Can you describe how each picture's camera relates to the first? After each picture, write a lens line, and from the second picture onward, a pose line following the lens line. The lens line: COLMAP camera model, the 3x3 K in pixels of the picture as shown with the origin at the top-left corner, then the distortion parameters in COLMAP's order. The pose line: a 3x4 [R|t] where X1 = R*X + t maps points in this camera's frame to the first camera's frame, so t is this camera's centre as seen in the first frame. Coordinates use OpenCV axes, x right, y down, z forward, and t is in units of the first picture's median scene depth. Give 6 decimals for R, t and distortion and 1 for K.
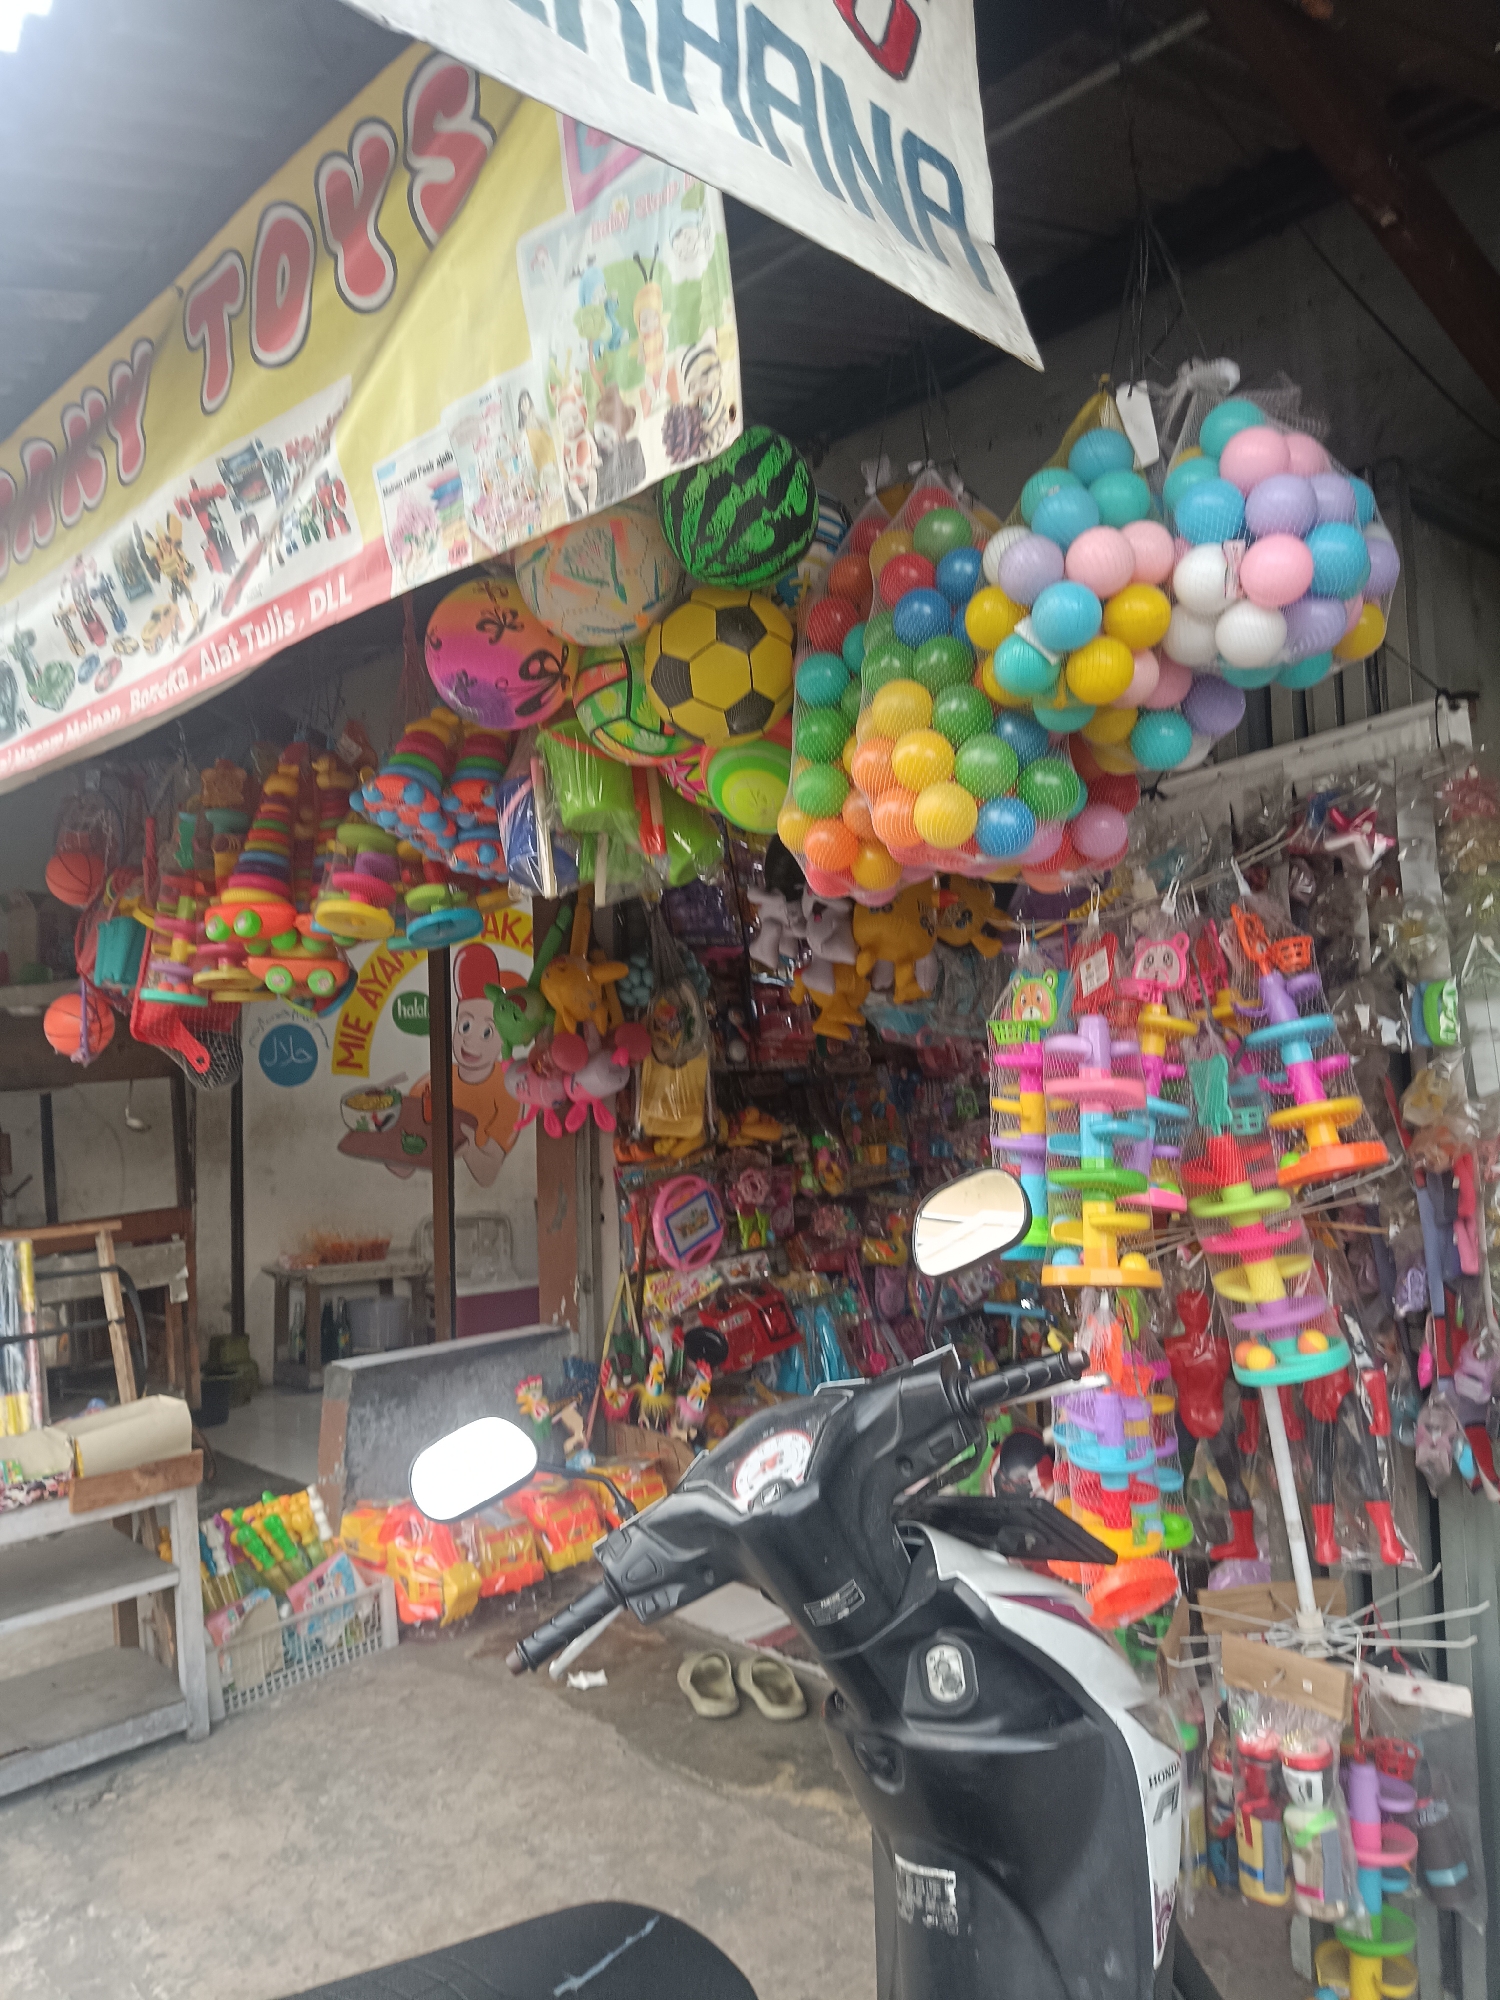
lens RADIAL K [[1487.1, 0, 750.0], [0, 1487.1, 1000.0], [0, 0, 1]] dist [0.061179, -0.106136]
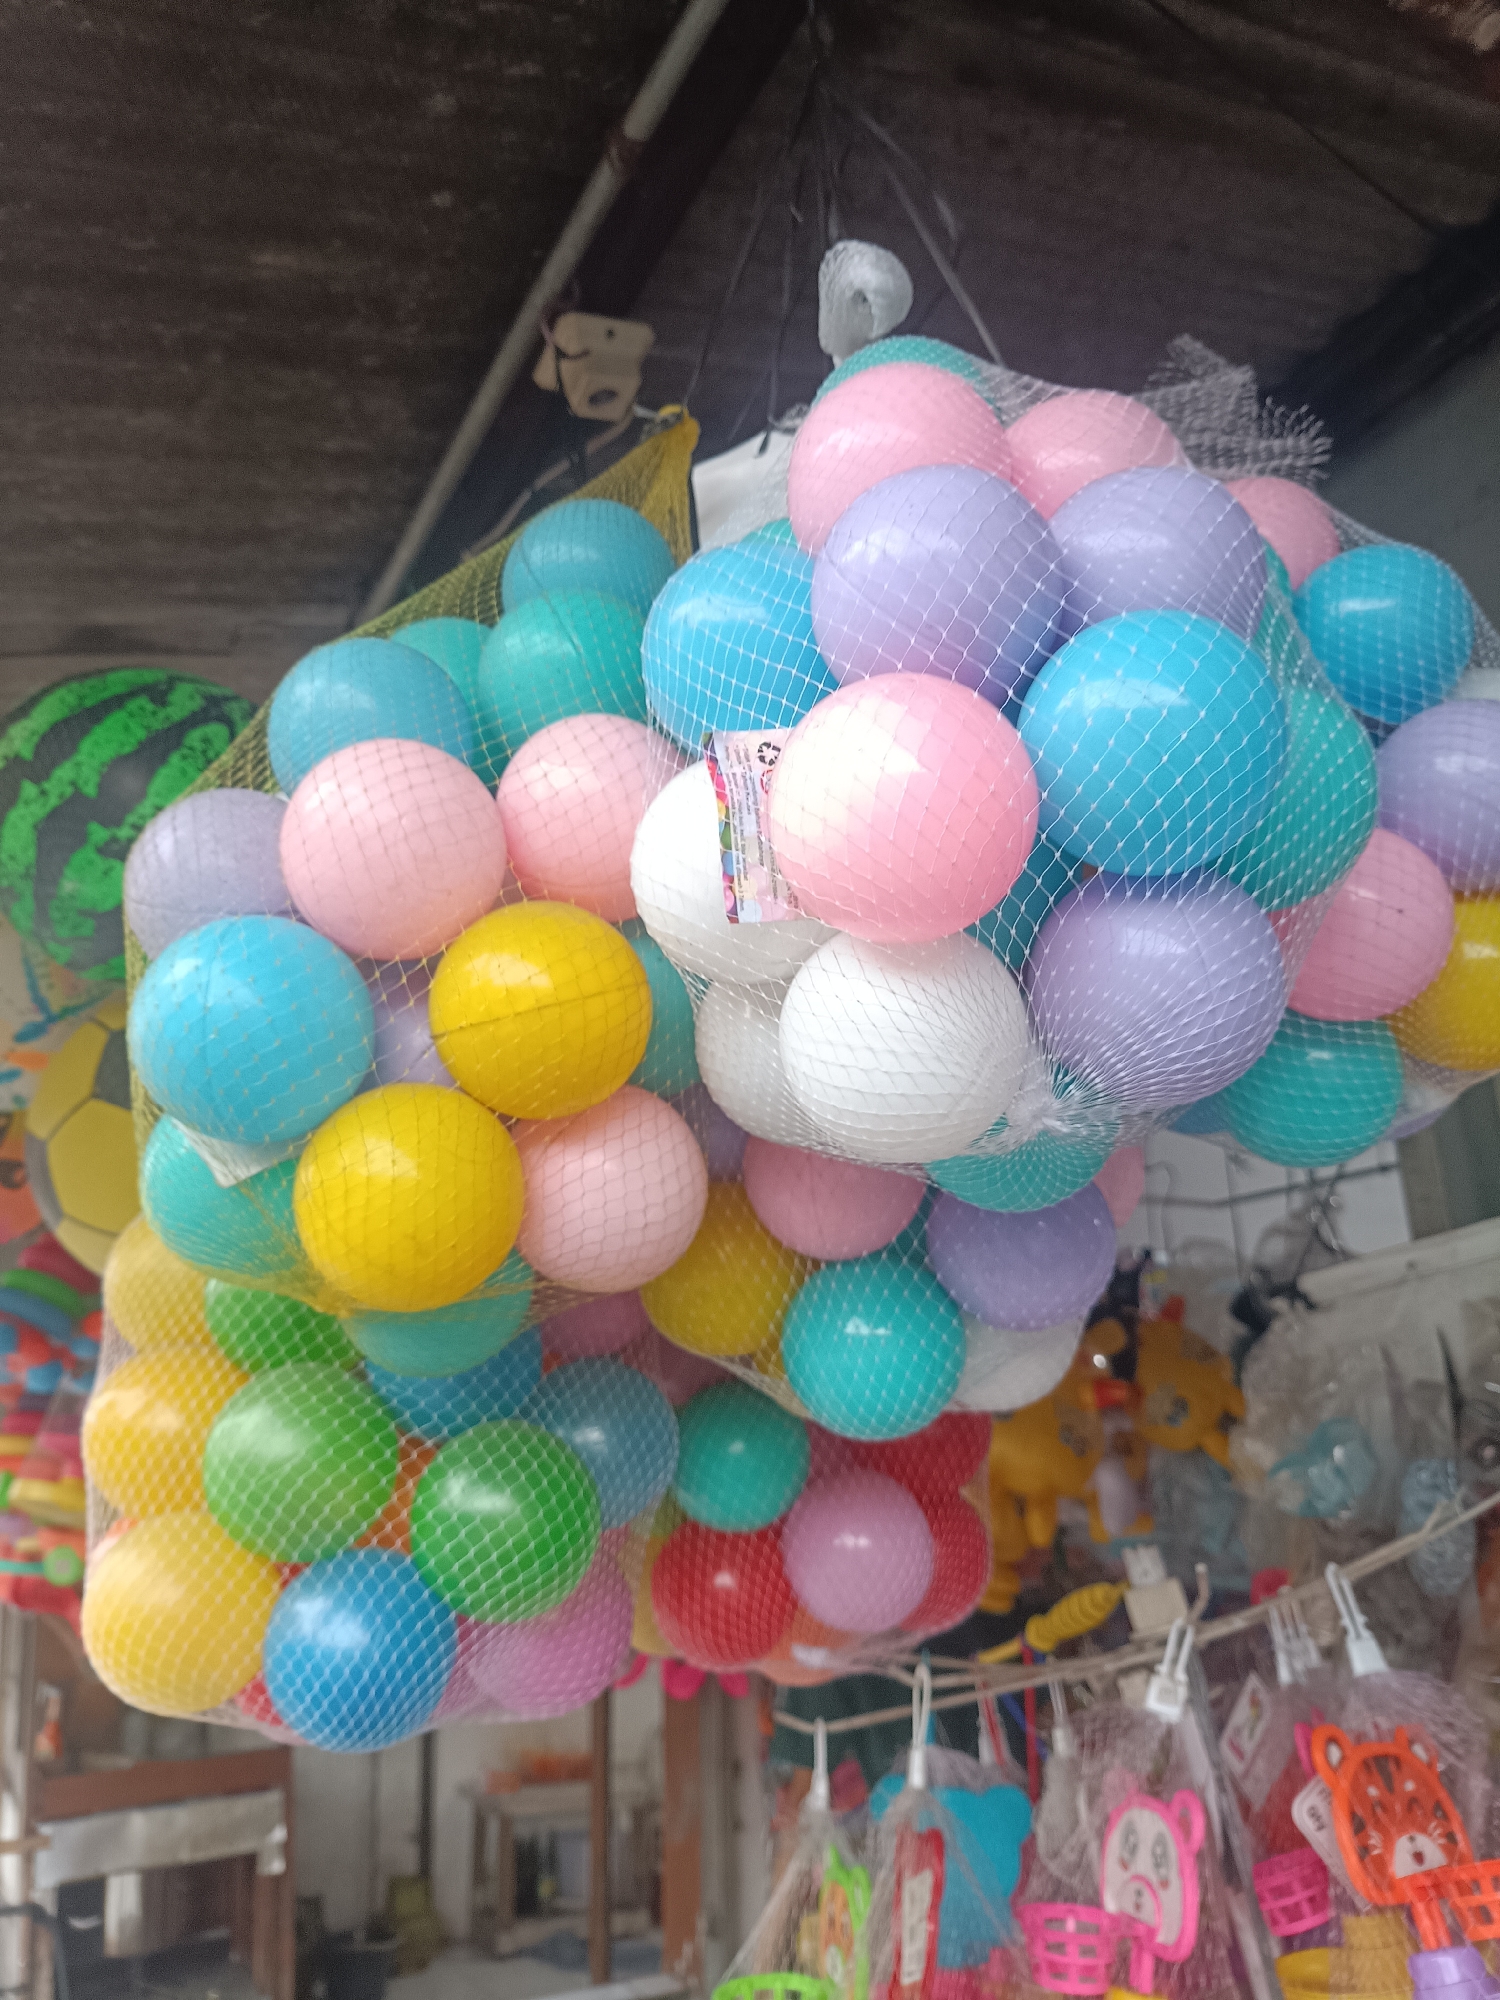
lens RADIAL K [[1487.1, 0, 750.0], [0, 1487.1, 1000.0], [0, 0, 1]] dist [0.061179, -0.106136]
pose [[0.962886, -0.077872, -0.258430, 0.208569], [0.013173, 0.969893, -0.243175, -0.103227], [0.269586, 0.230746, 0.934922, 0.409789]]
